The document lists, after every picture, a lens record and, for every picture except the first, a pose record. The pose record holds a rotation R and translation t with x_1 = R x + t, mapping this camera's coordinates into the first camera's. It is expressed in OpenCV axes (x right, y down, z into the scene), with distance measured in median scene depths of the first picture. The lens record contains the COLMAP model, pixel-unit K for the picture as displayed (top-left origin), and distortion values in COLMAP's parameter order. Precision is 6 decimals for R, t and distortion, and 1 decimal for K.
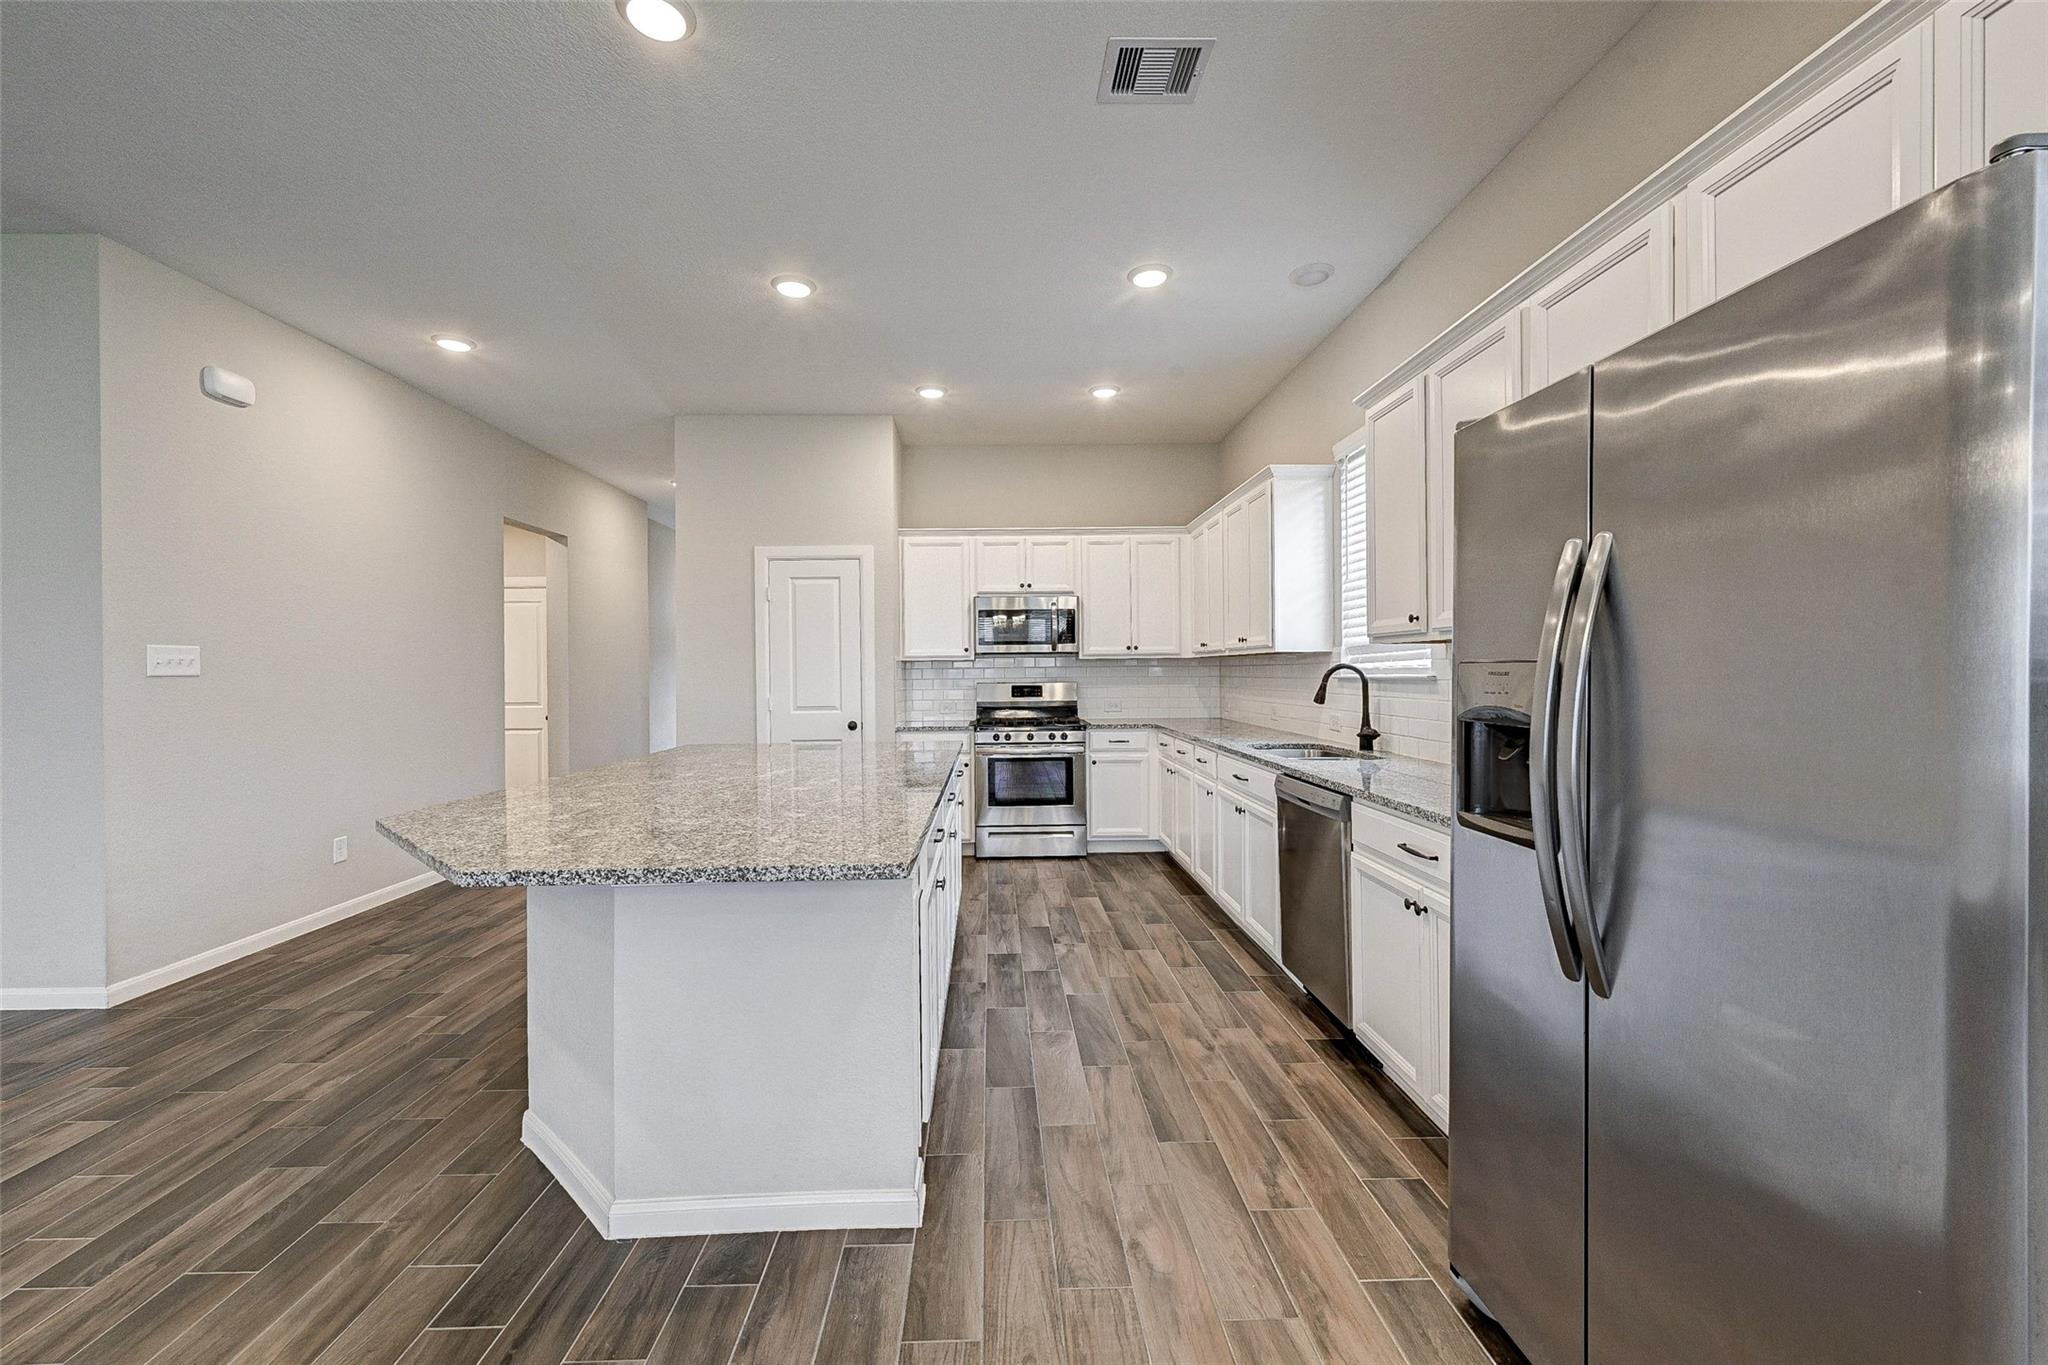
lens RADIAL K [[827.2, 0, 998.5], [0, 827.2, 672.1], [0, 0, 1]] dist [-0.001630, 0.000482]
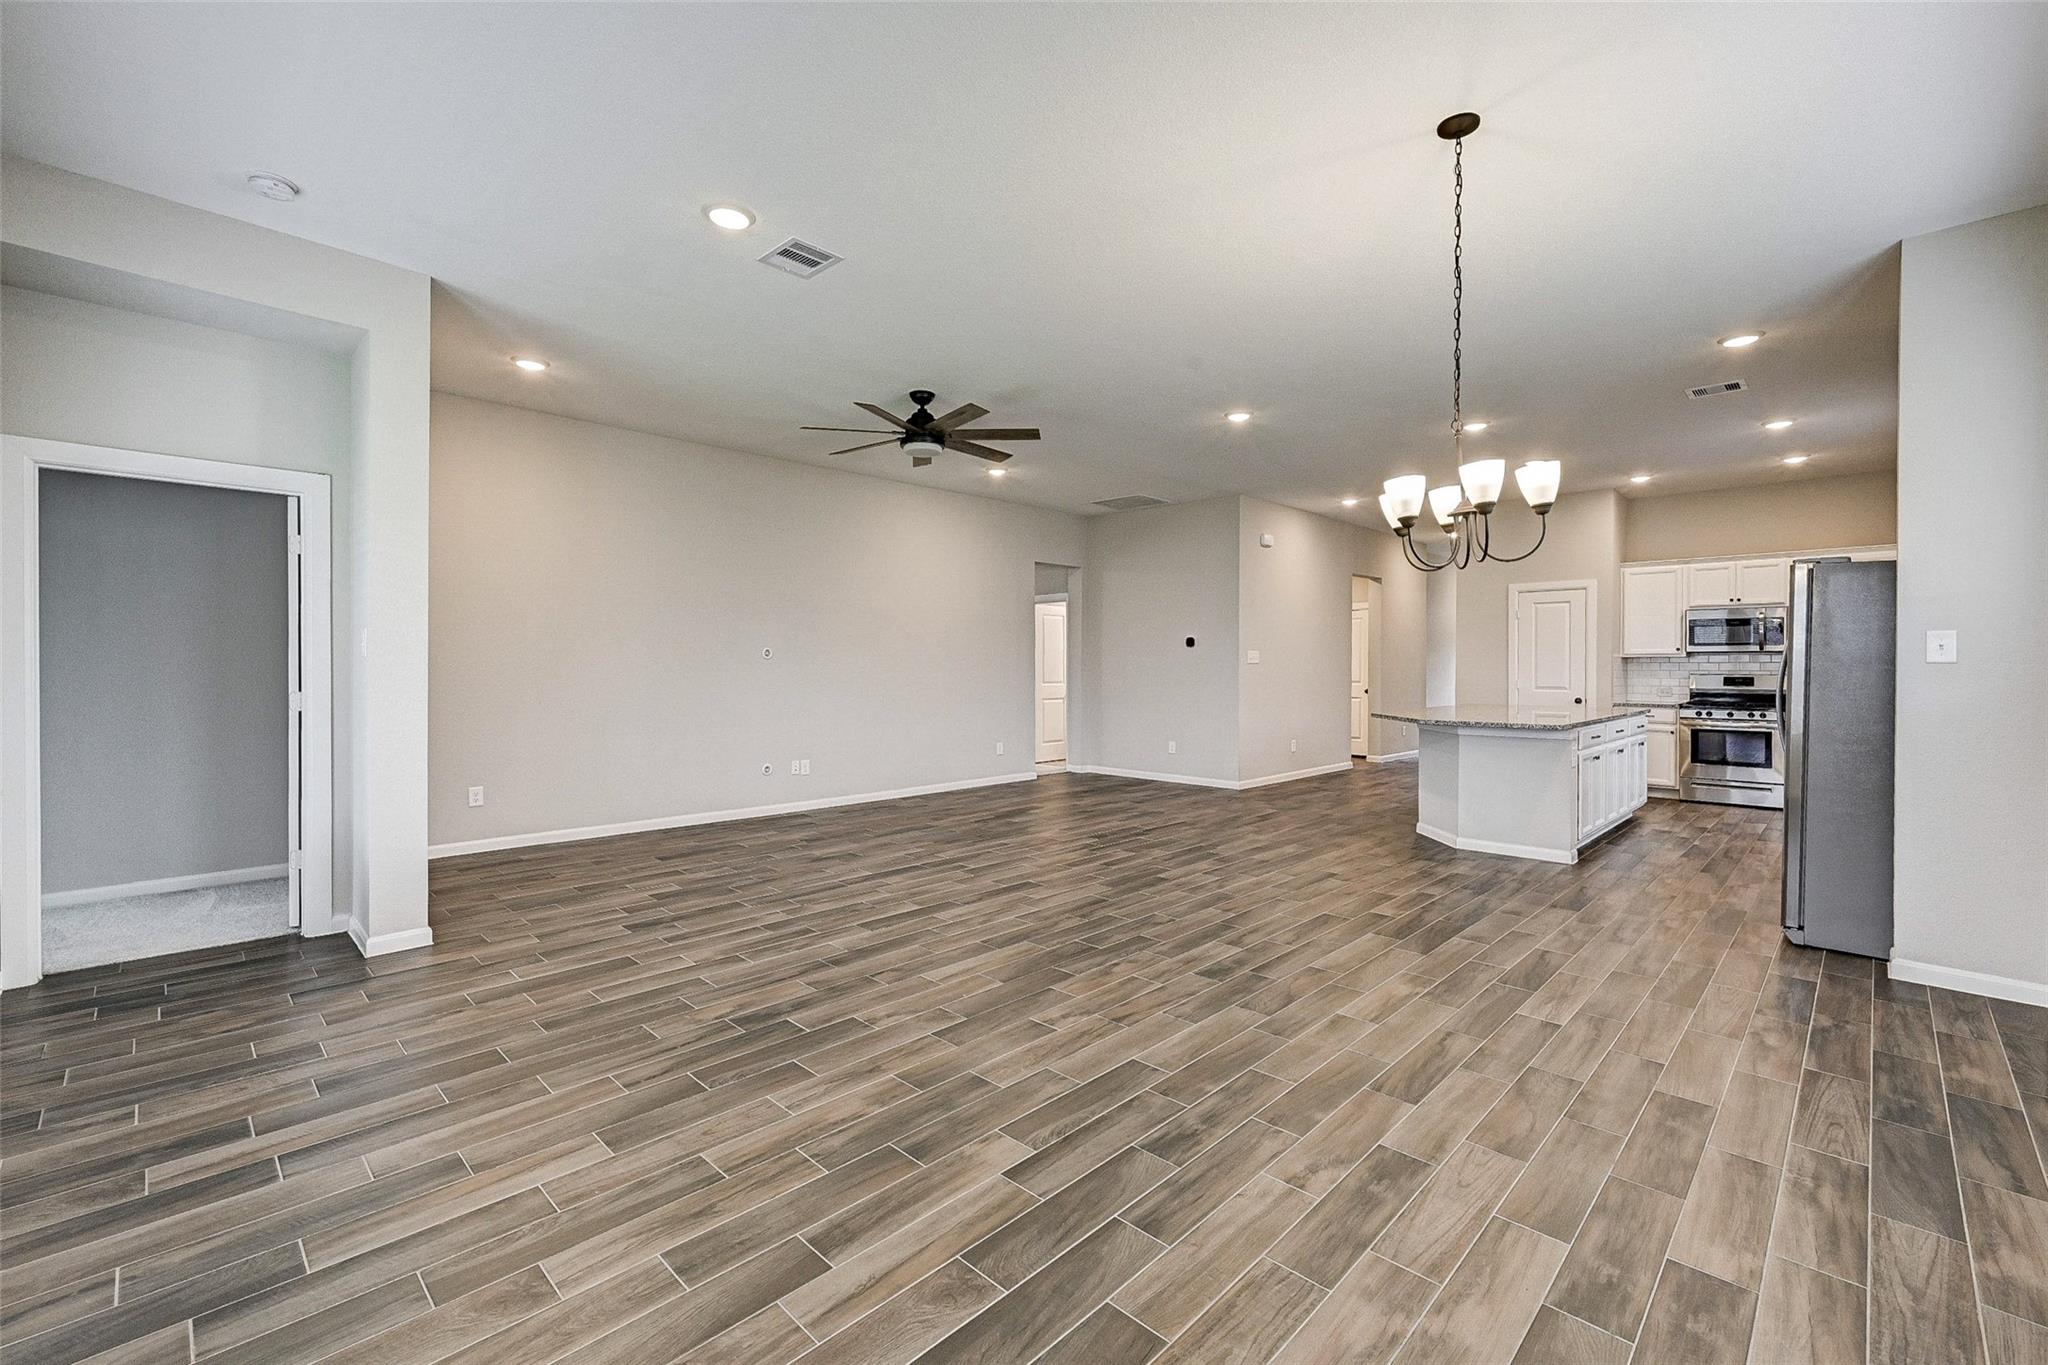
lens RADIAL K [[867.7, 0, 1042.7], [0, 867.7, 671.0], [0, 0, 1]] dist [0.005616, -0.000005]
pose [[0.715360, 0.016437, -0.698562, 0.296448], [-0.008366, 0.999853, 0.014959, -0.006213], [0.698706, -0.004857, 0.715393, -1.044043]]
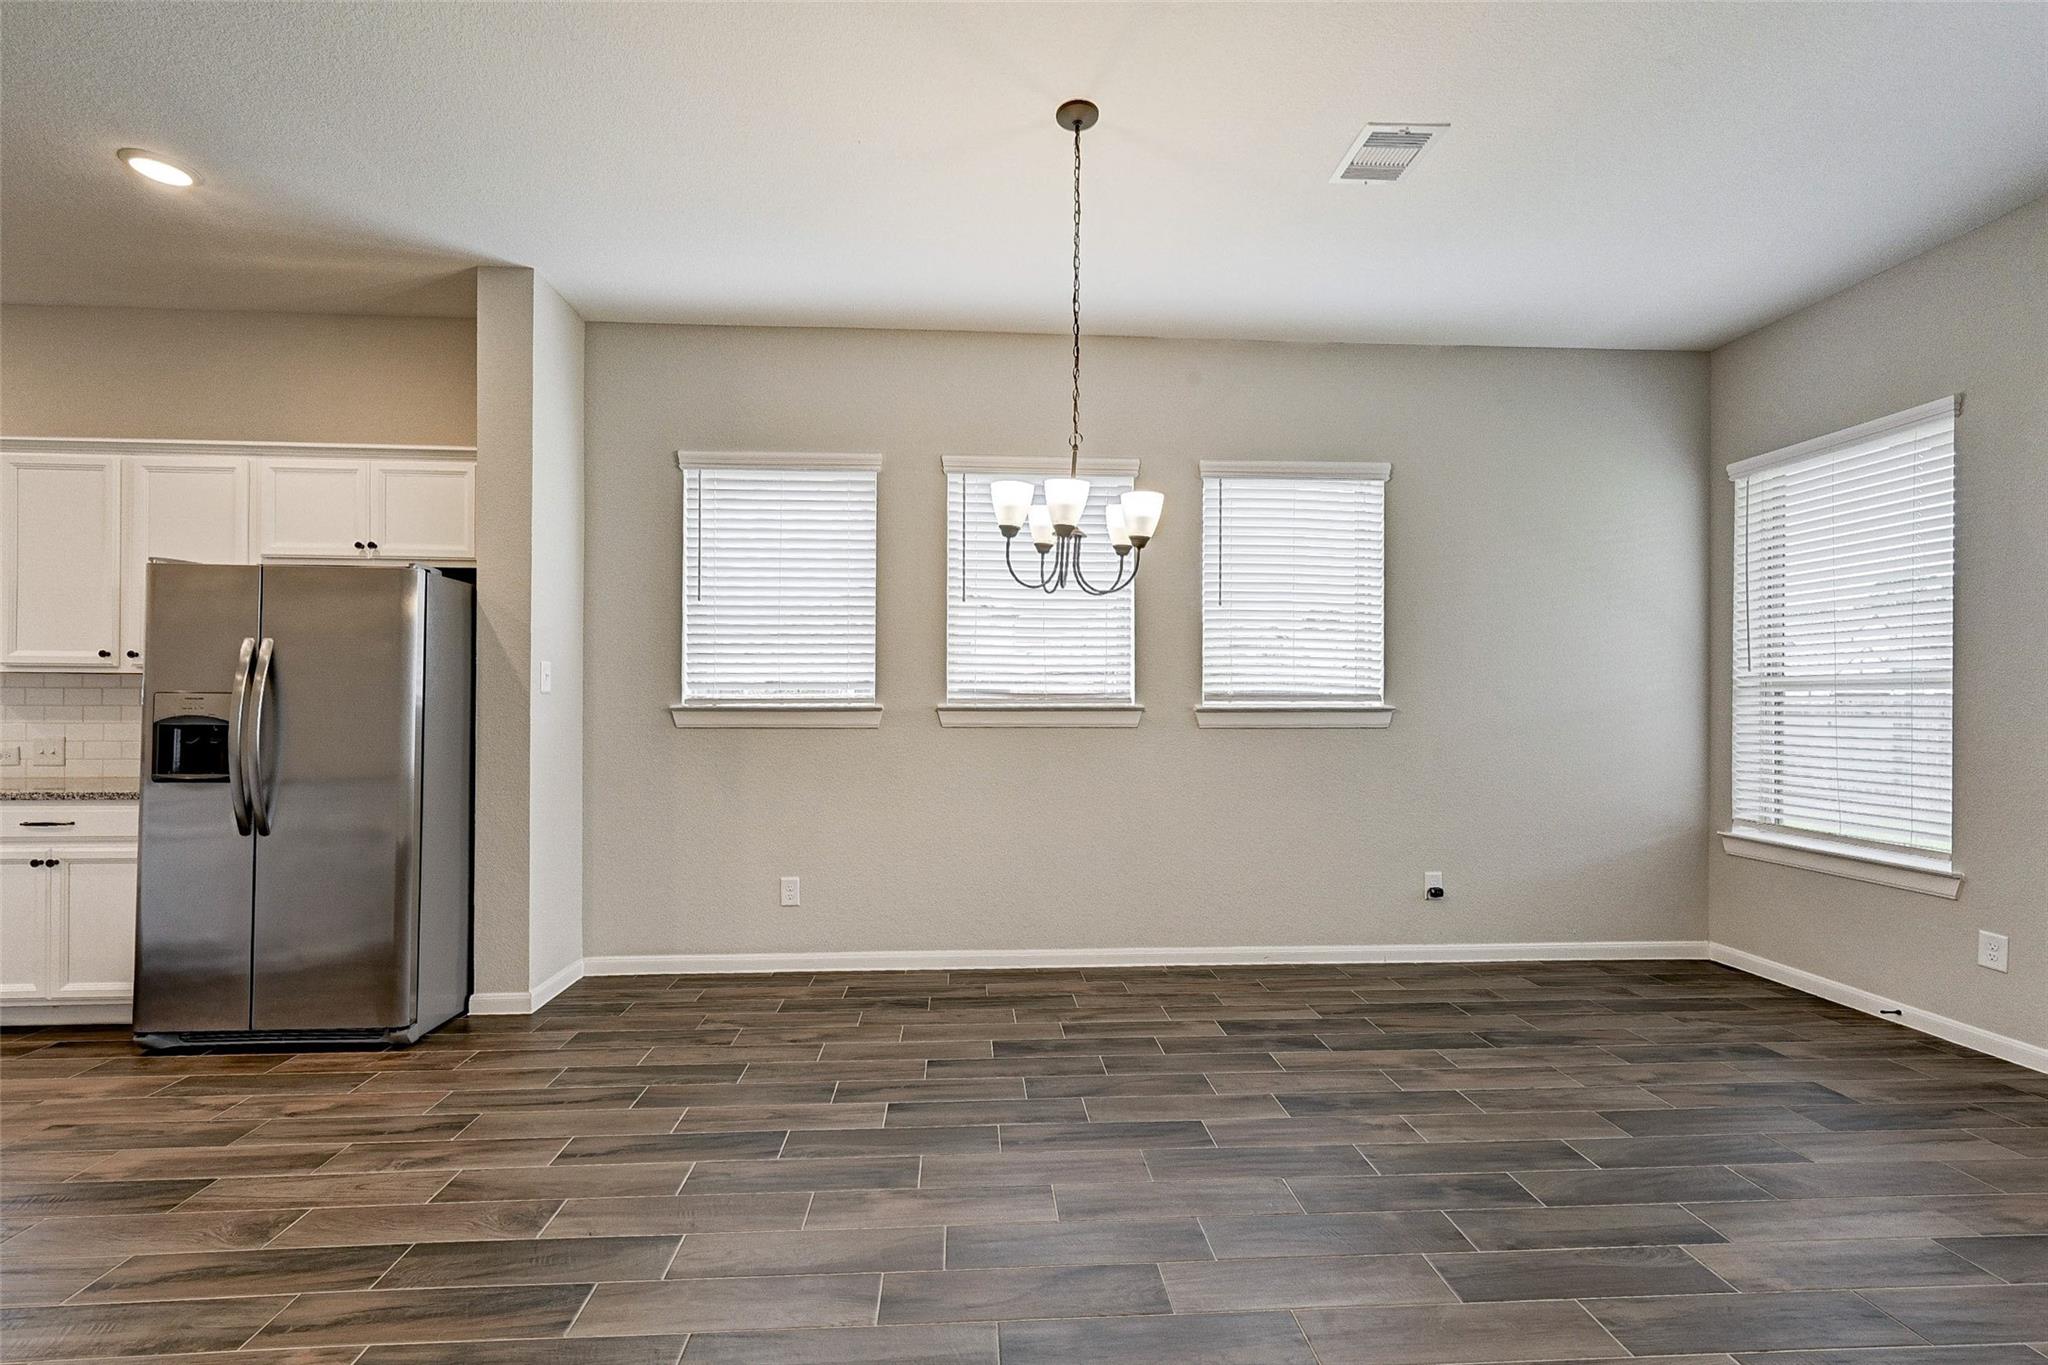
lens RADIAL K [[827.2, 0, 1003.5], [0, 827.2, 704.8], [0, 0, 1]] dist [-0.001630, 0.000482]
pose [[-0.041755, 0.006824, 0.999105, -0.497004], [-0.006471, 0.999954, -0.007100, 0.006467], [-0.999107, -0.006762, -0.041709, -0.292032]]
